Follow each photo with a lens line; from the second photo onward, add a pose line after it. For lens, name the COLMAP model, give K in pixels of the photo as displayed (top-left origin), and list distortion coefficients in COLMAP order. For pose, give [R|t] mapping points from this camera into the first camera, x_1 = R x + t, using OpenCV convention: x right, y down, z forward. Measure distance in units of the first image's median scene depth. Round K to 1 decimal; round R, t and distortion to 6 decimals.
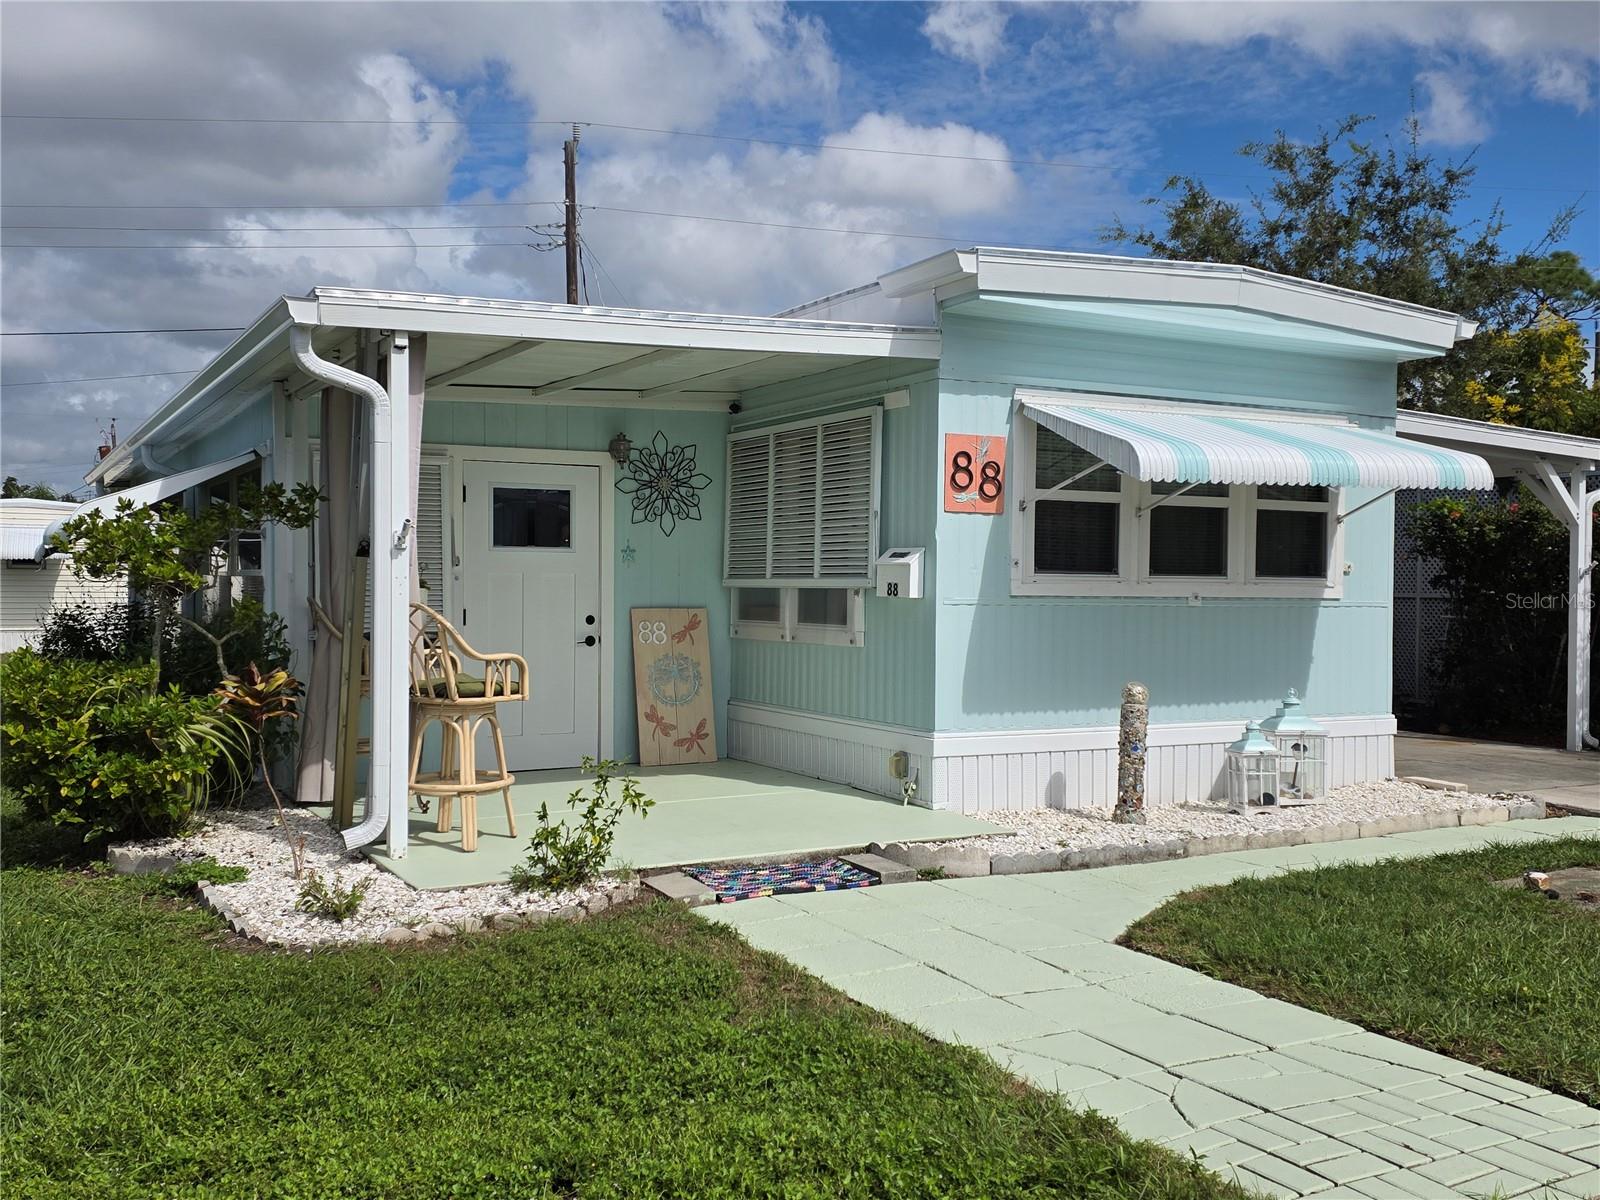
lens RADIAL K [[1488.4, 0, 800.0], [0, 1488.4, 600.0], [0, 0, 1]] dist [0.118540, -0.163501]
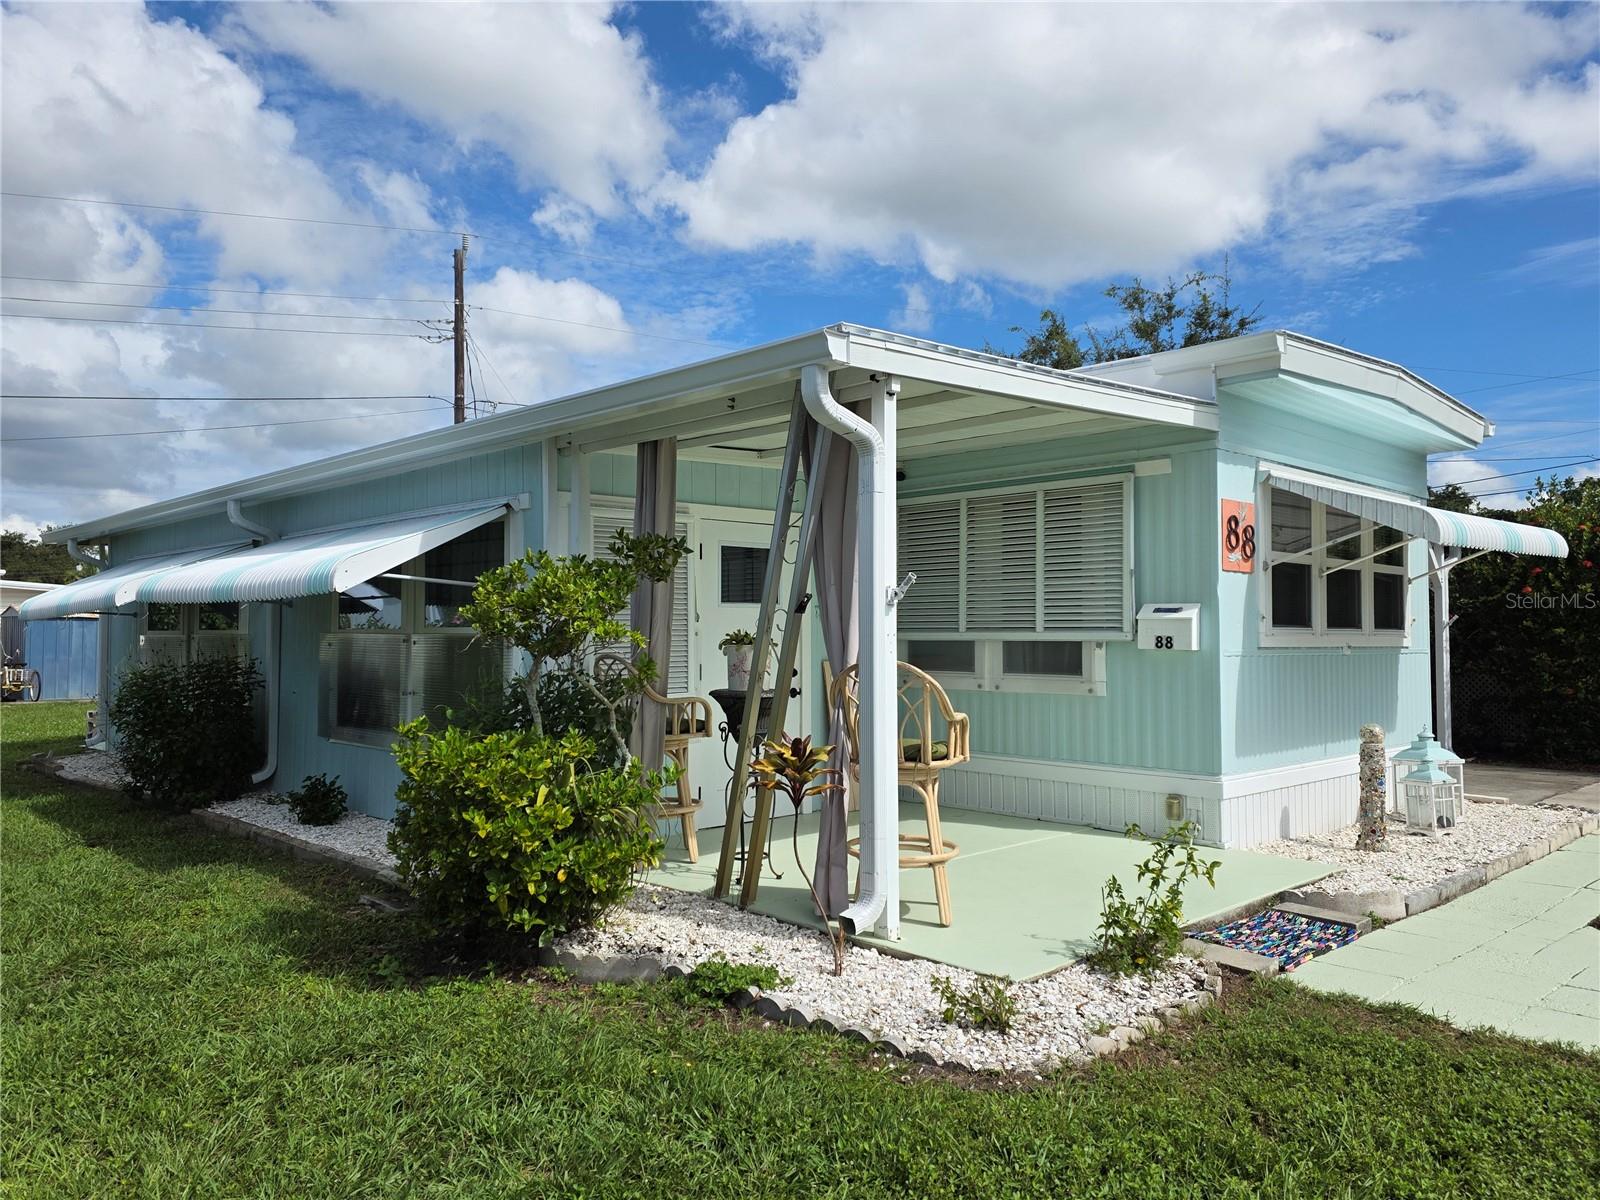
lens RADIAL K [[1159.4, 0, 800.0], [0, 1159.4, 600.0], [0, 0, 1]] dist [0.038672, -0.001281]
pose [[0.963836, 0.001452, 0.266491, -0.425558], [0.008961, 0.999243, -0.037853, -0.008394], [-0.266345, 0.038872, 0.963094, 0.265460]]
